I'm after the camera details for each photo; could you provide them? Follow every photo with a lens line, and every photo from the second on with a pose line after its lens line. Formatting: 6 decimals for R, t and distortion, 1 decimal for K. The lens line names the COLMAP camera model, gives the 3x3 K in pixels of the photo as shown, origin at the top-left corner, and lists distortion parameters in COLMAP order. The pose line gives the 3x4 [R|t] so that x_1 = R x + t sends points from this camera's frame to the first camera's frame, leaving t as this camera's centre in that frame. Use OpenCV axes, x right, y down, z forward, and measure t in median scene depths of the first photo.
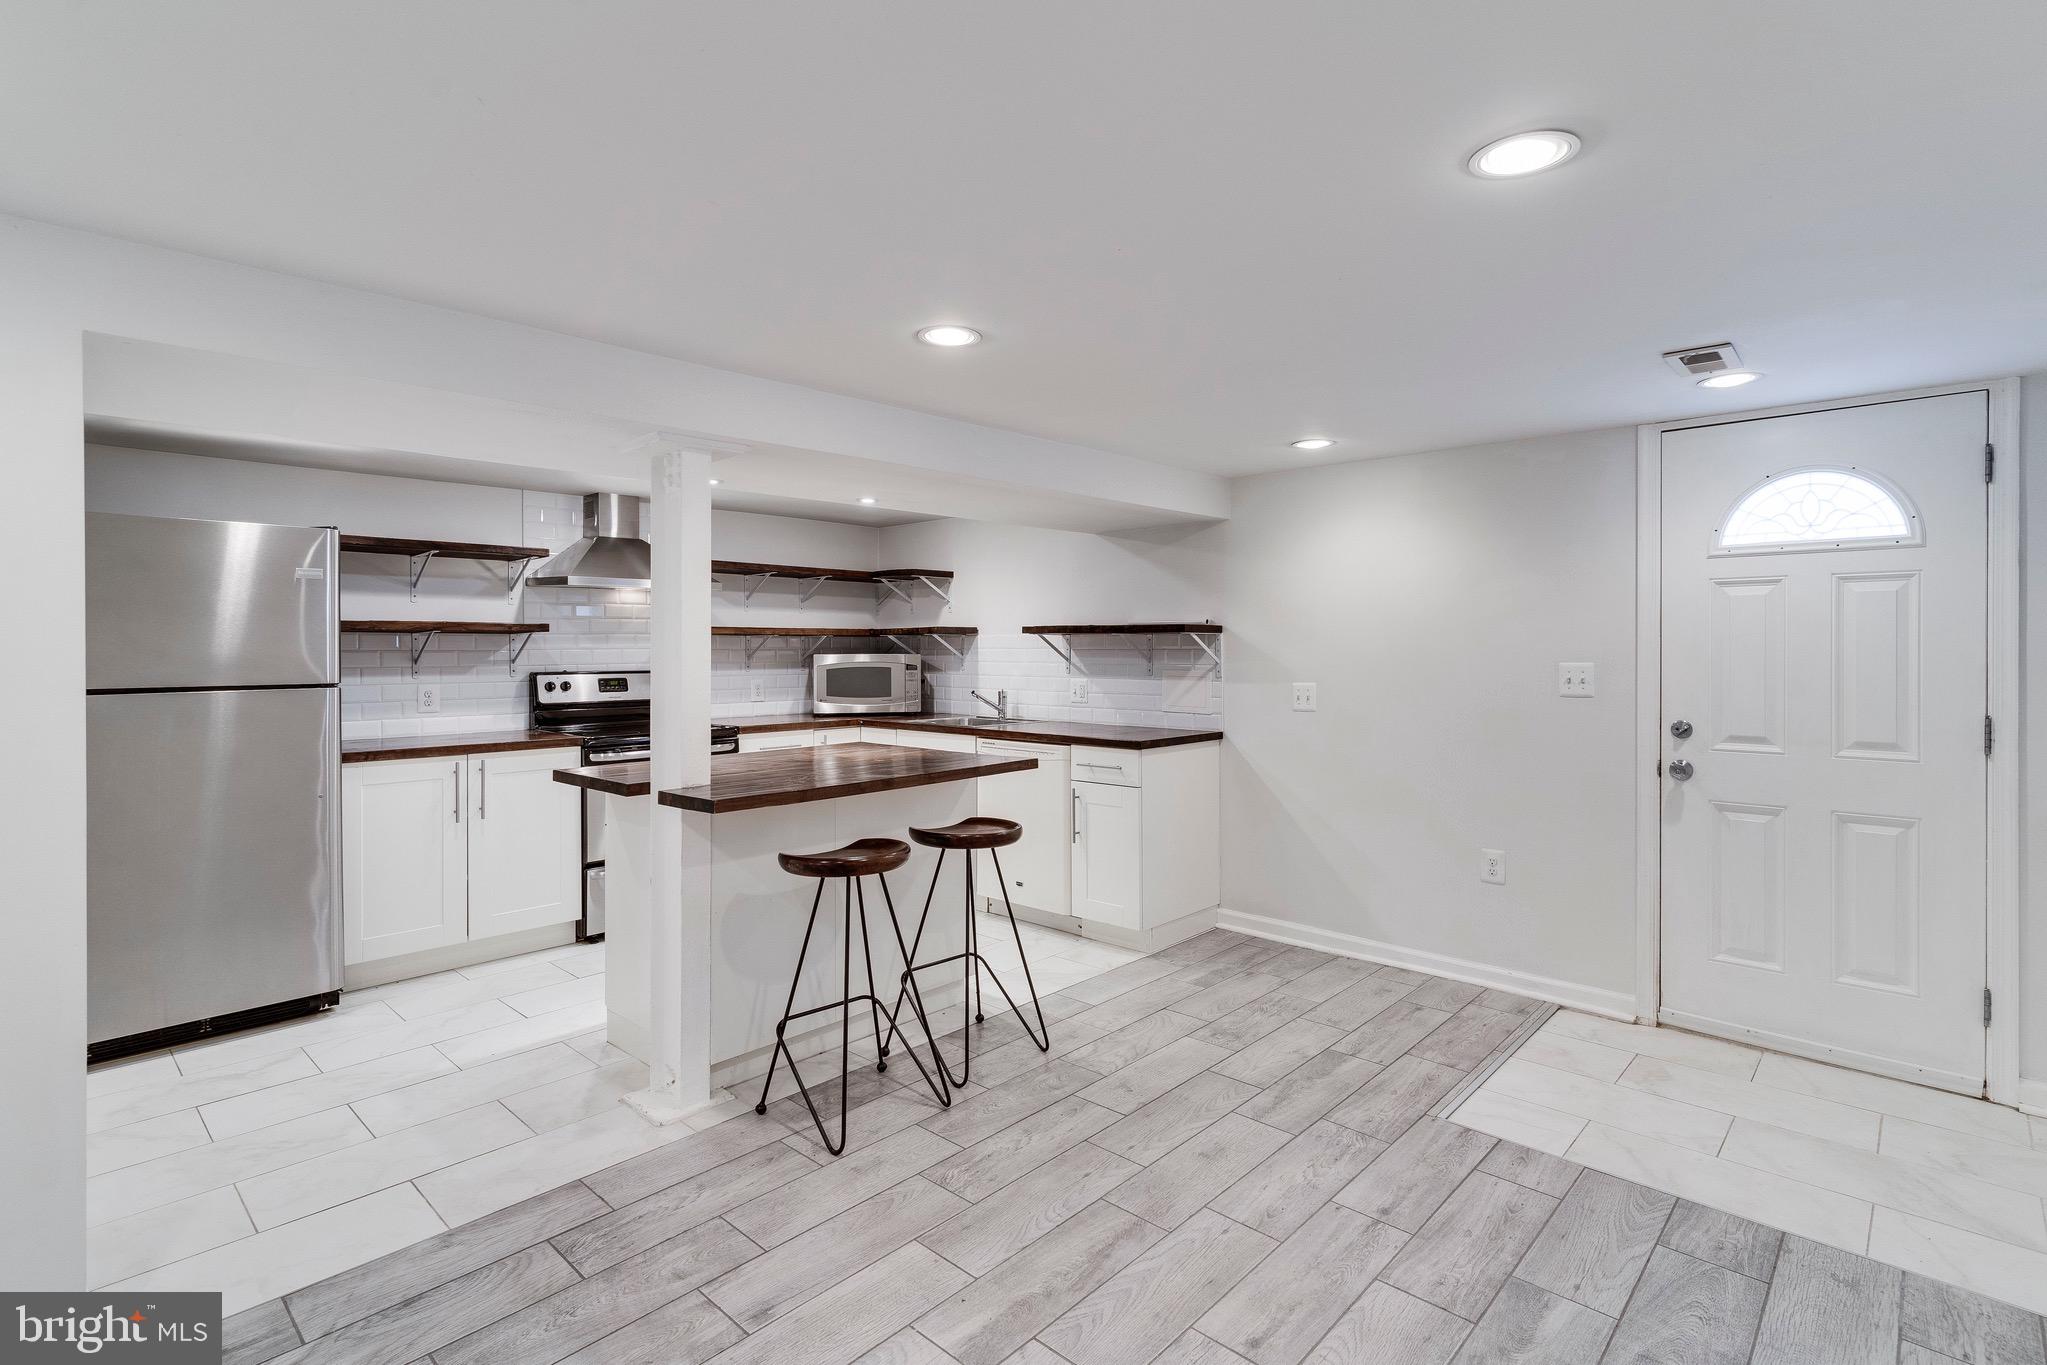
lens RADIAL K [[989.9, 0, 1015.2], [0, 989.9, 649.5], [0, 0, 1]] dist [0.003865, -0.001264]
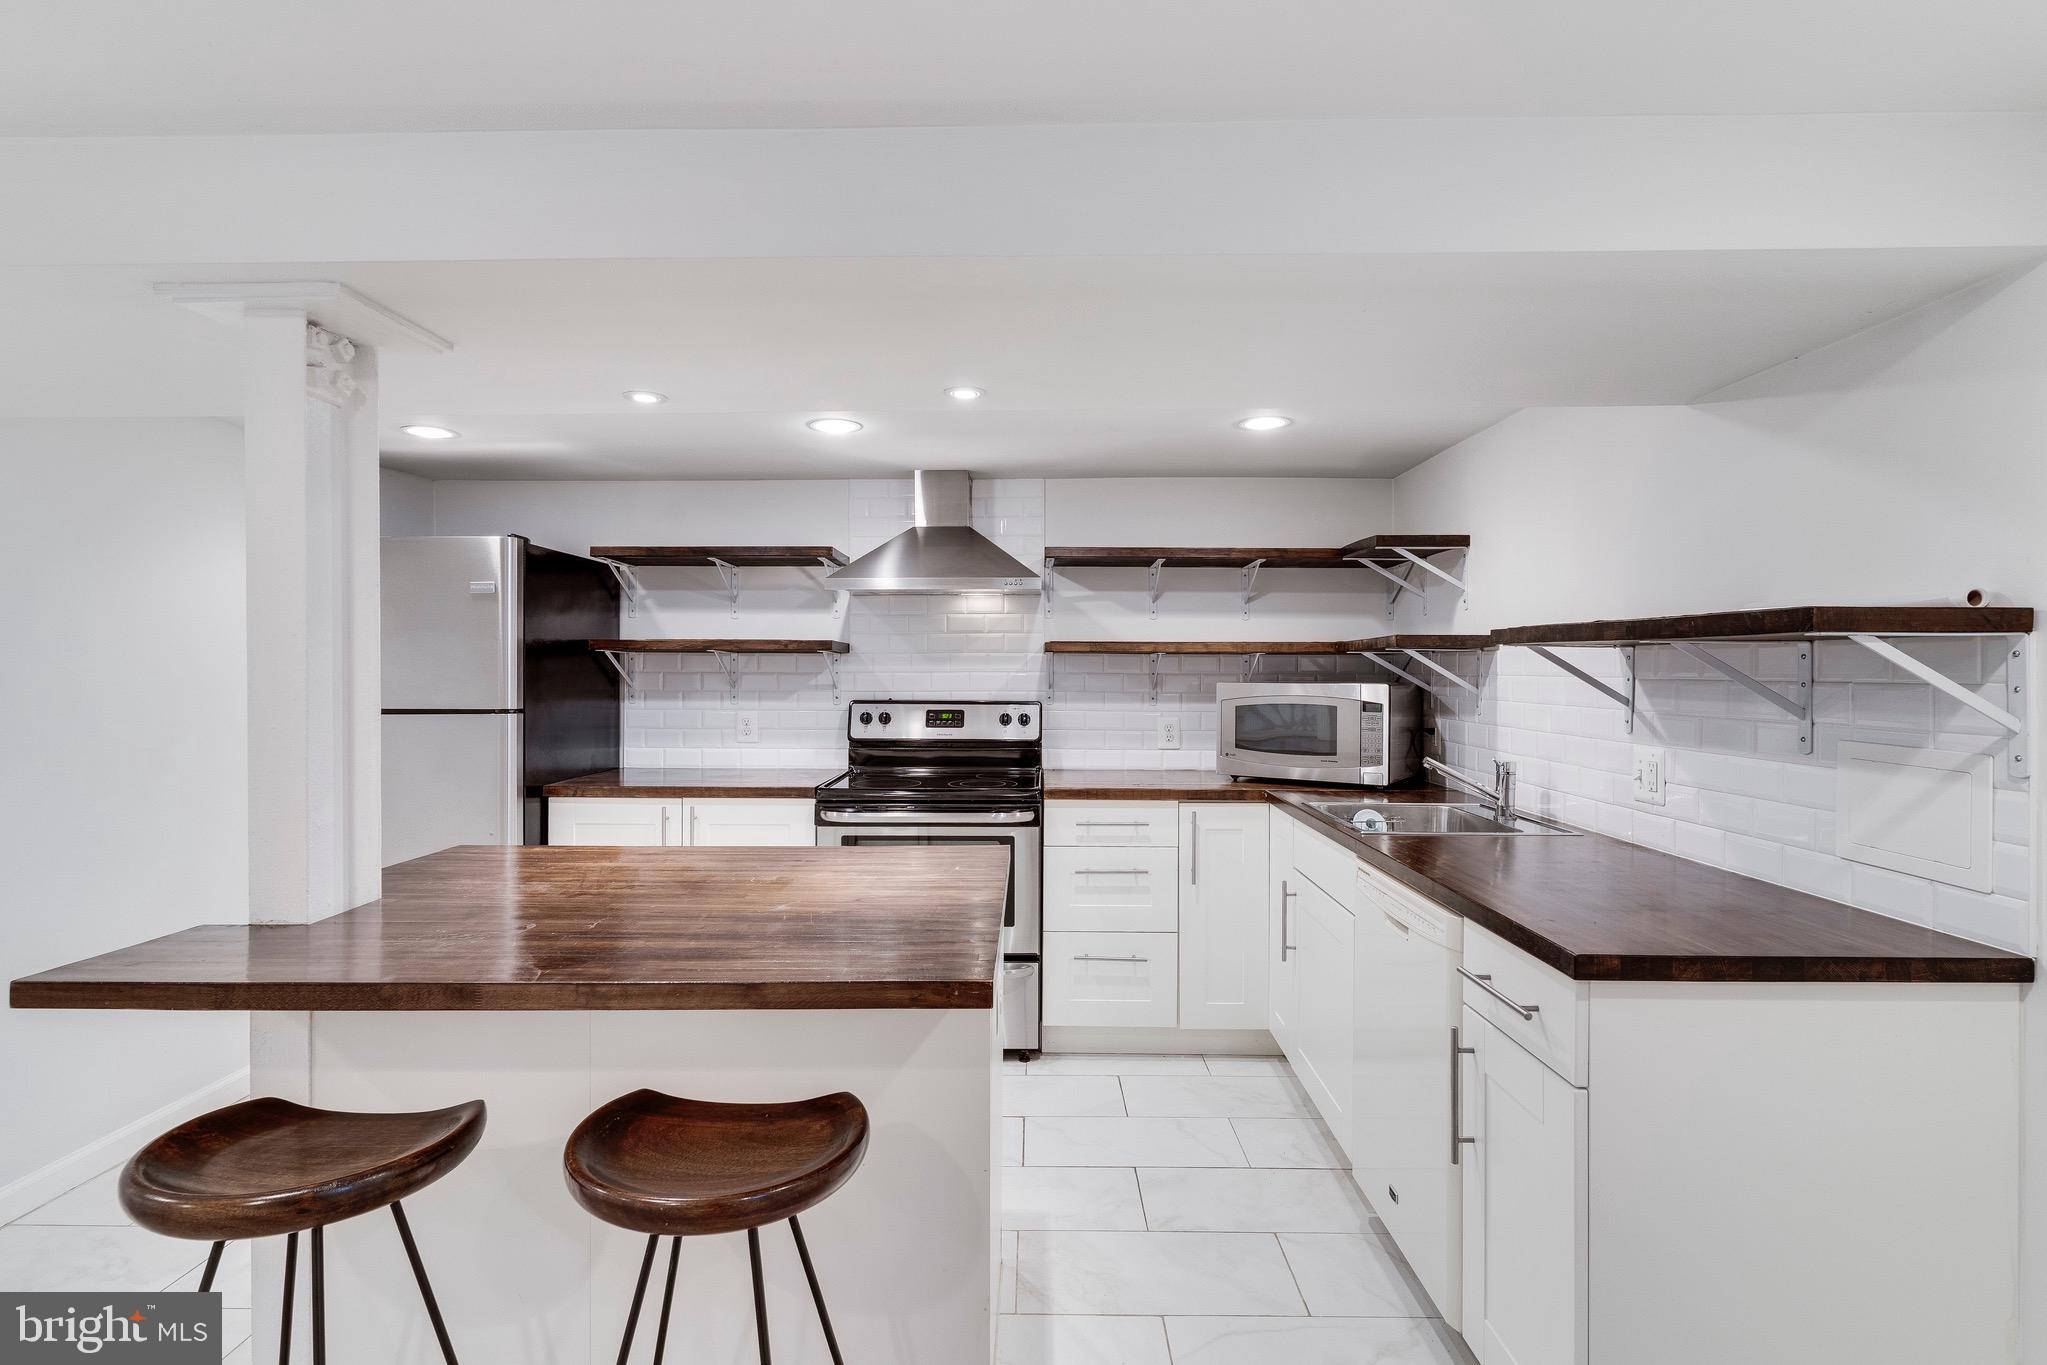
lens RADIAL K [[989.9, 0, 1026.3], [0, 989.9, 670.9], [0, 0, 1]] dist [0.003865, -0.001264]
pose [[0.676001, 0.005560, -0.736880, 0.209085], [-0.005405, 0.999982, 0.002587, -0.003973], [0.736881, 0.002234, 0.676019, 0.527600]]
